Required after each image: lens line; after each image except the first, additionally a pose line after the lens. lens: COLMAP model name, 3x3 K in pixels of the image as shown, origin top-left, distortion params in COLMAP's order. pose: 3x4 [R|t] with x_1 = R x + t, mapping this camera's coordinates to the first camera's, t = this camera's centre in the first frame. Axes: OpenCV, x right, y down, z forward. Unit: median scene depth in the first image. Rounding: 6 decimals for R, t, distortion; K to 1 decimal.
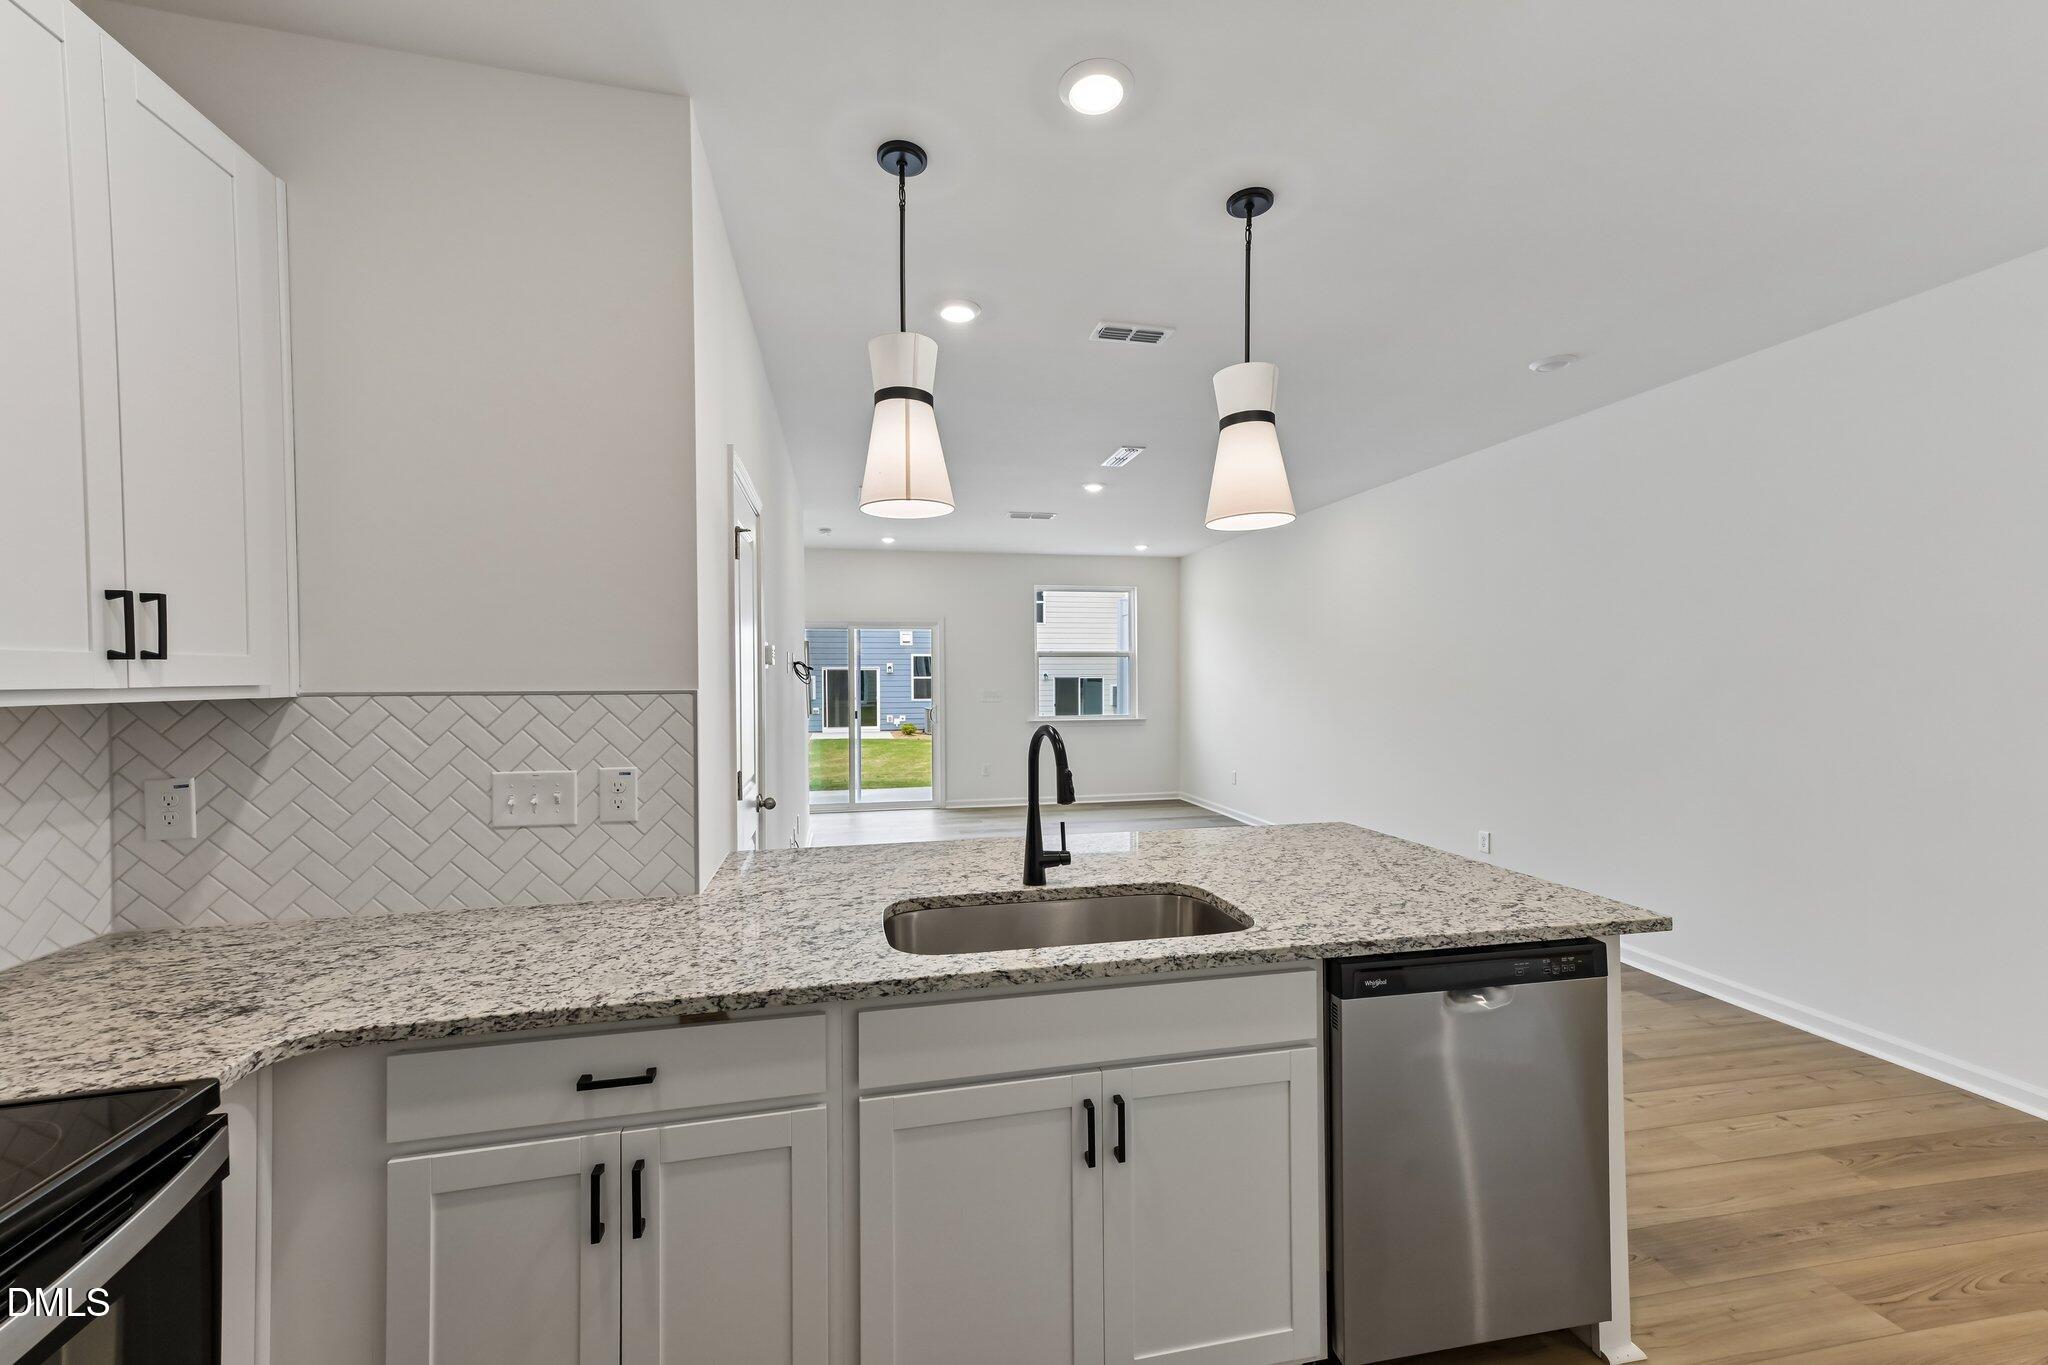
lens RADIAL K [[799.4, 0, 1016.2], [0, 799.4, 682.7], [0, 0, 1]] dist [0.024252, 0.000499]
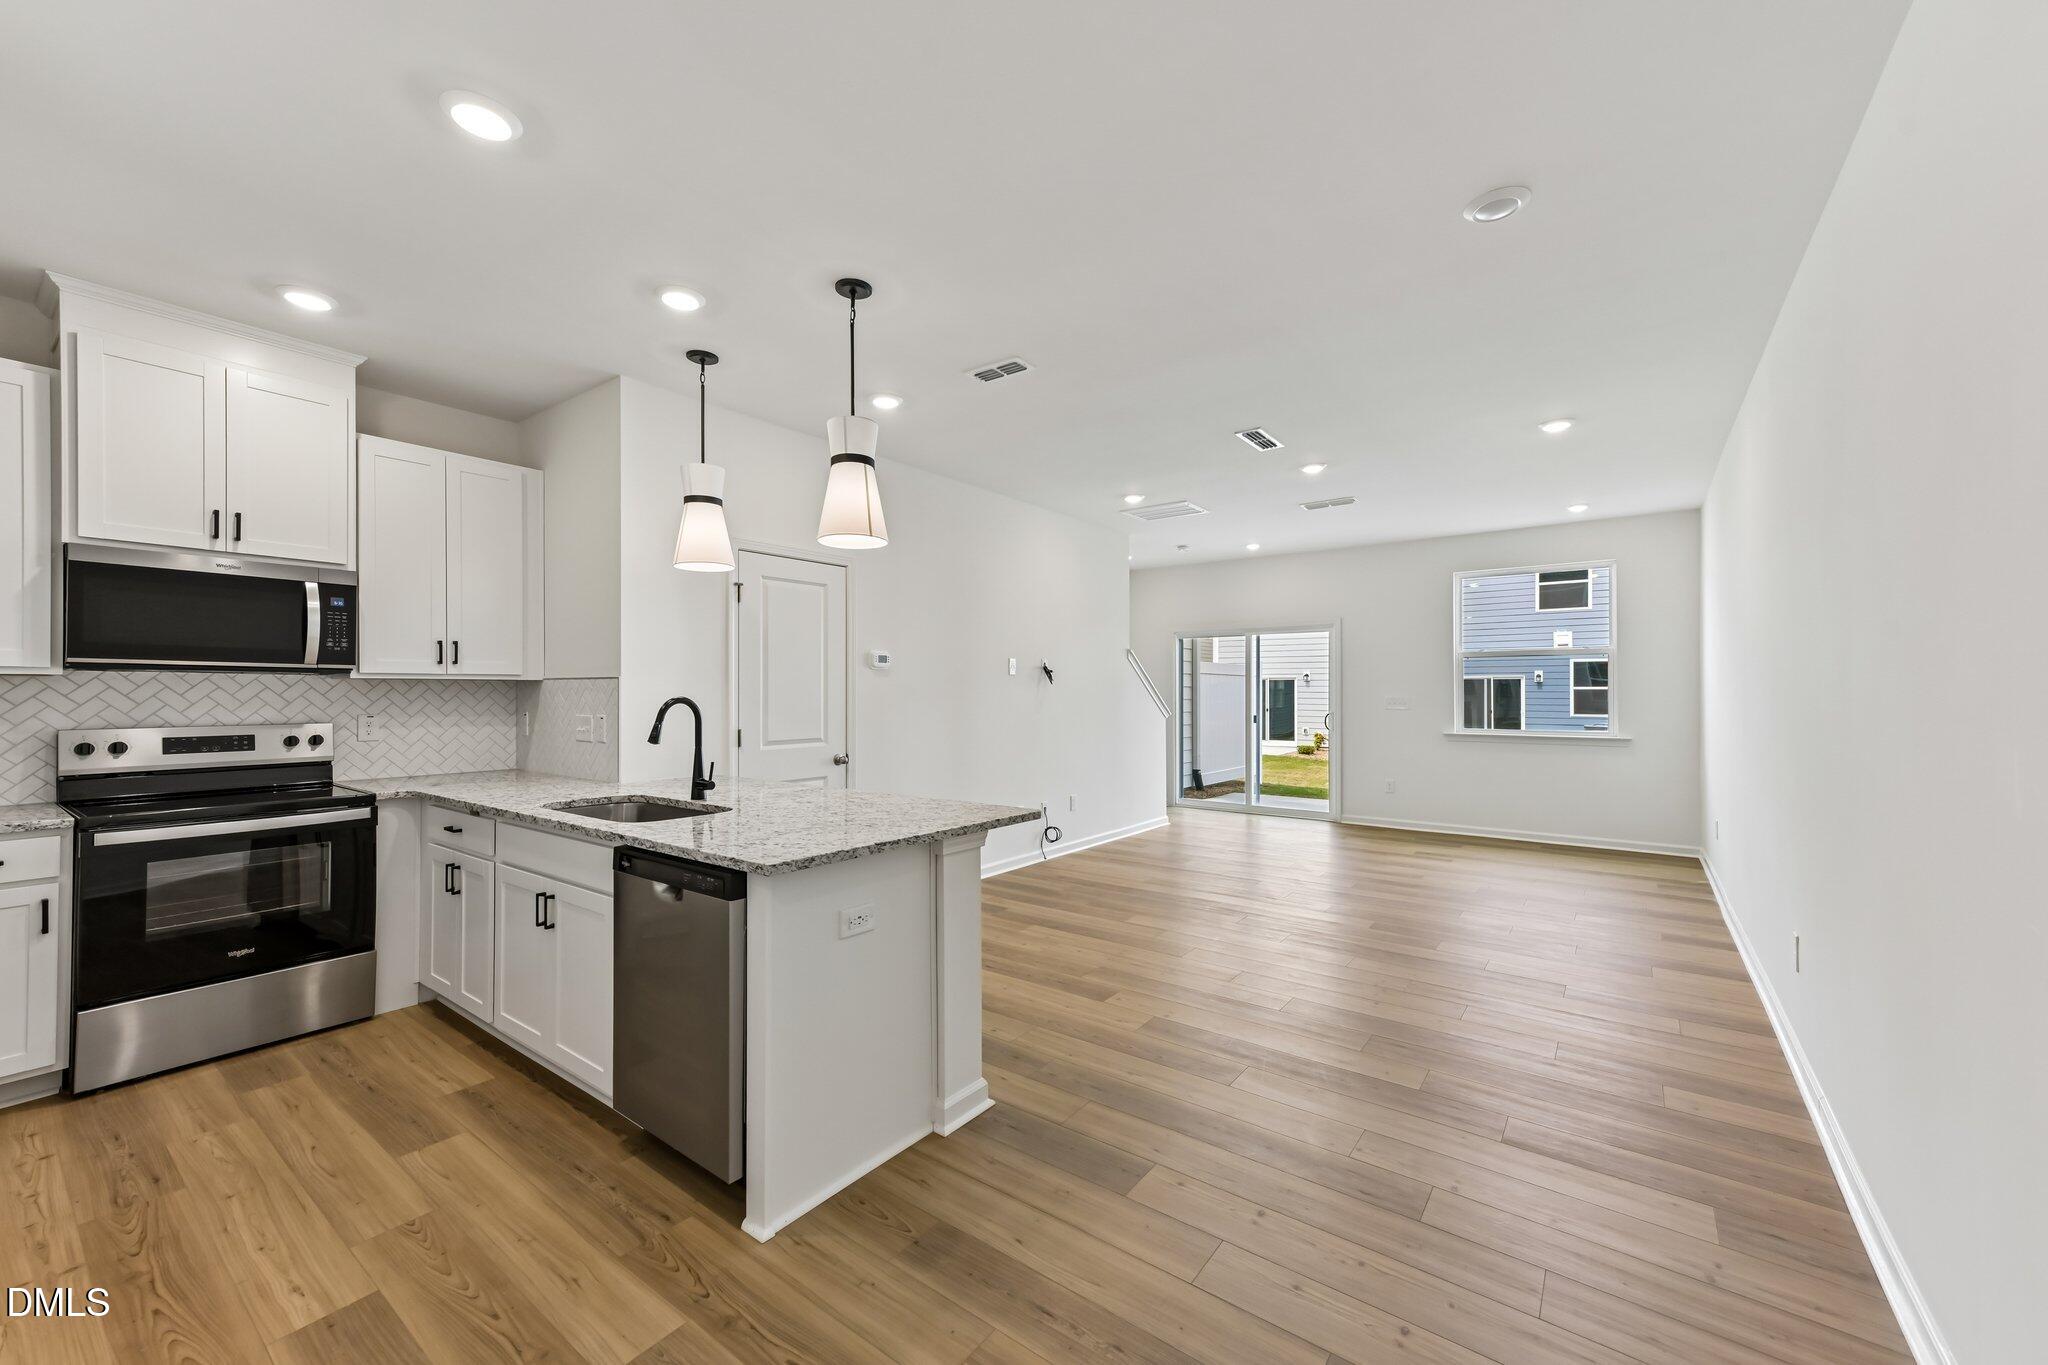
lens RADIAL K [[799.4, 0, 1016.0], [0, 799.4, 684.0], [0, 0, 1]] dist [0.024252, 0.000499]
pose [[0.653615, 0.001547, -0.756826, 0.372223], [-0.011380, 0.999905, -0.007784, 0.006704], [0.756742, 0.013700, 0.653570, 0.103108]]
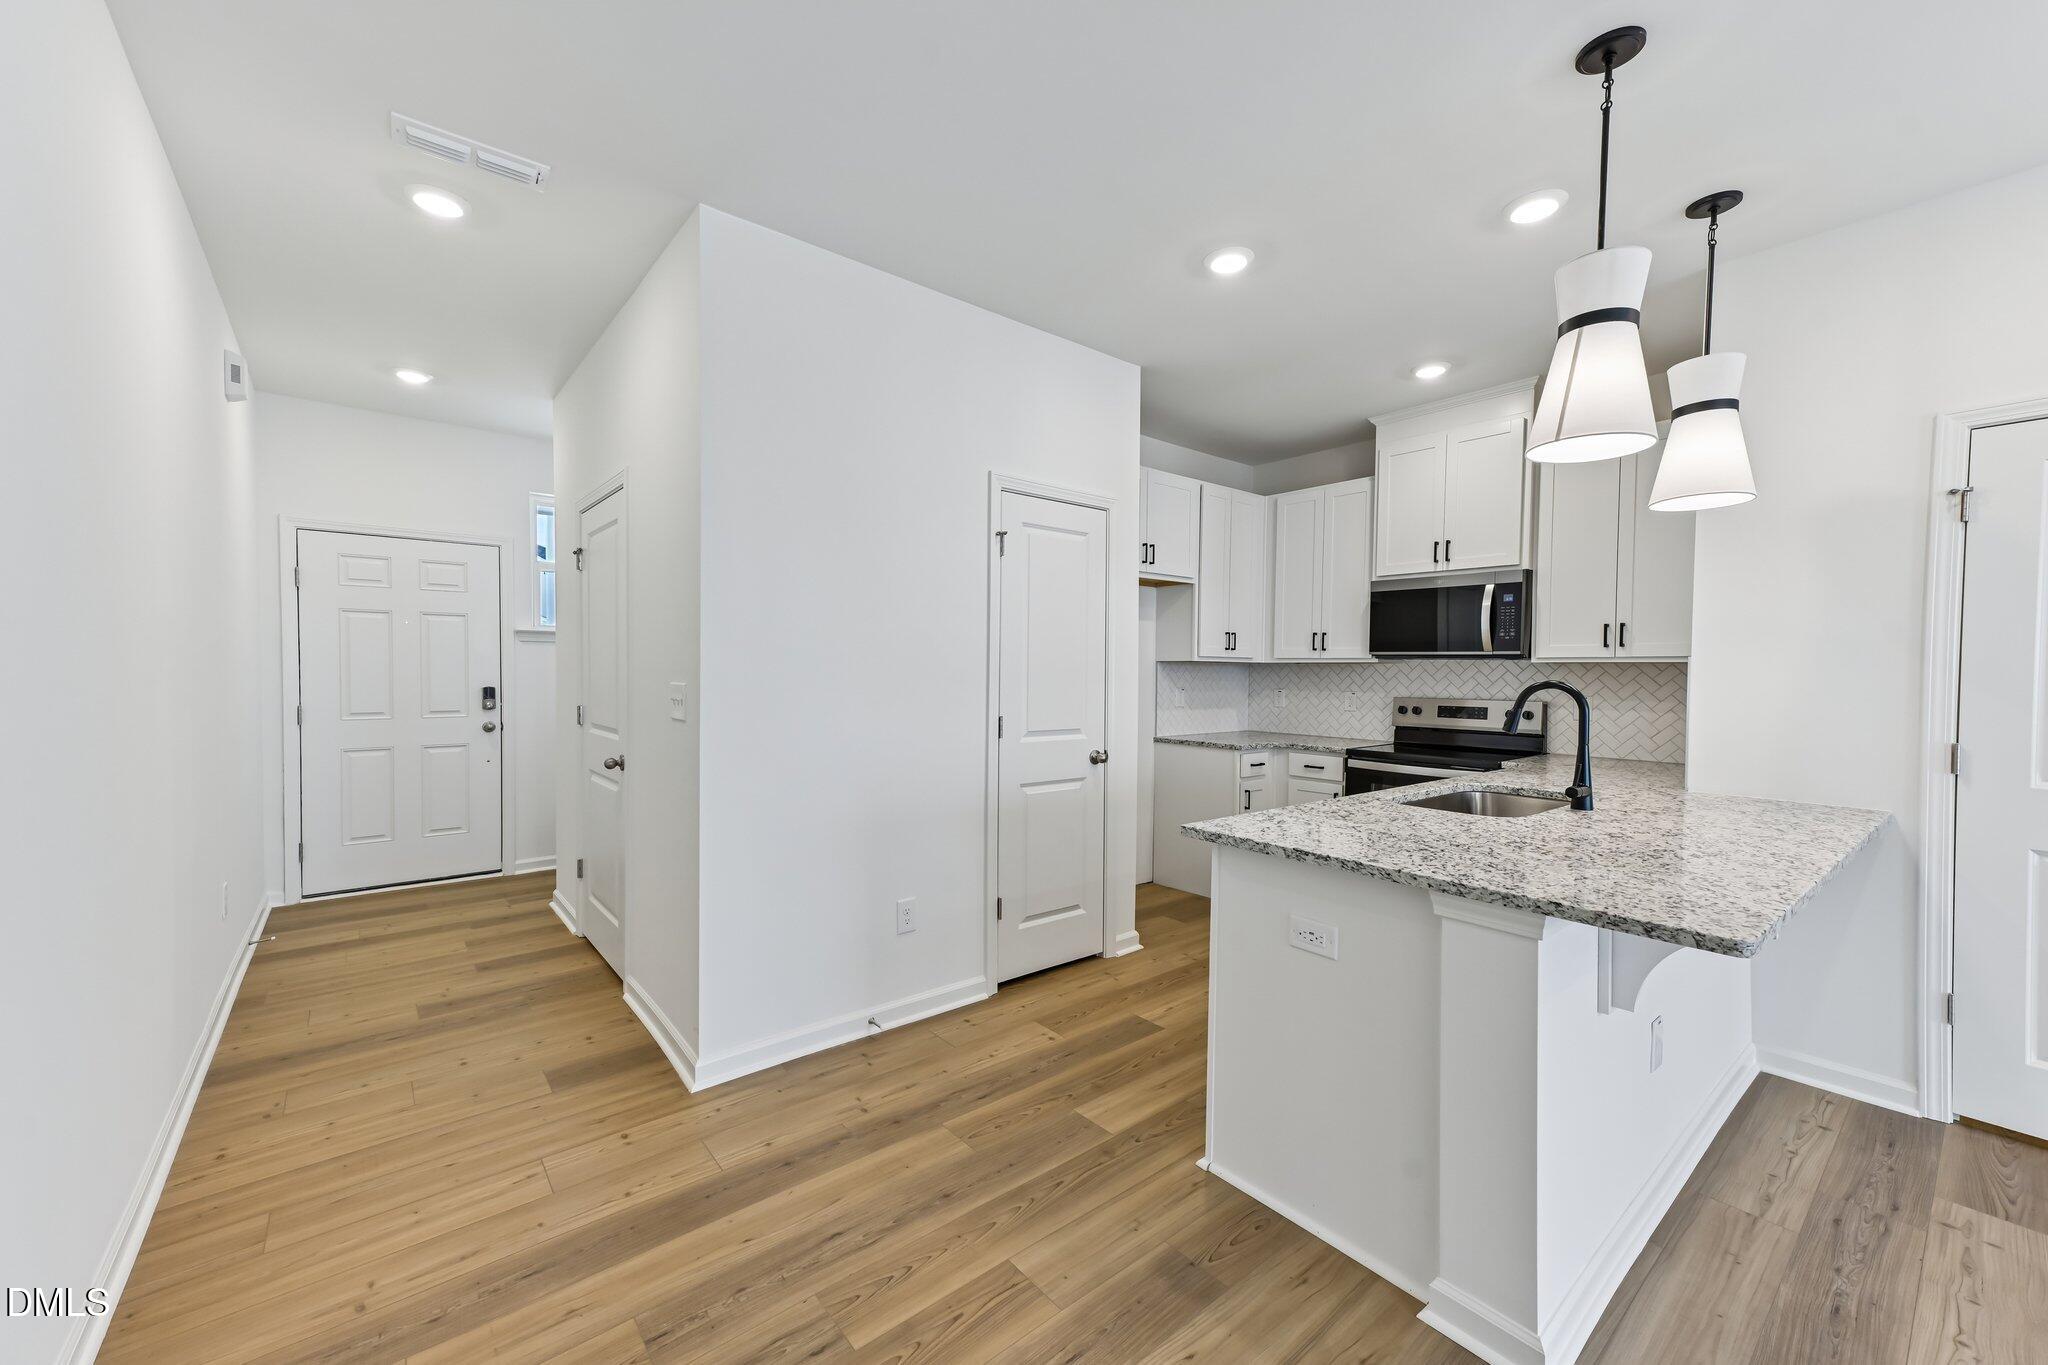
lens RADIAL K [[799.4, 0, 1022.8], [0, 799.4, 692.8], [0, 0, 1]] dist [0.024252, 0.000499]
pose [[-0.888676, 0.009322, -0.458441, 0.315928], [-0.008188, 0.999311, 0.036191, 0.007490], [0.458462, 0.035916, -0.887988, 0.399995]]
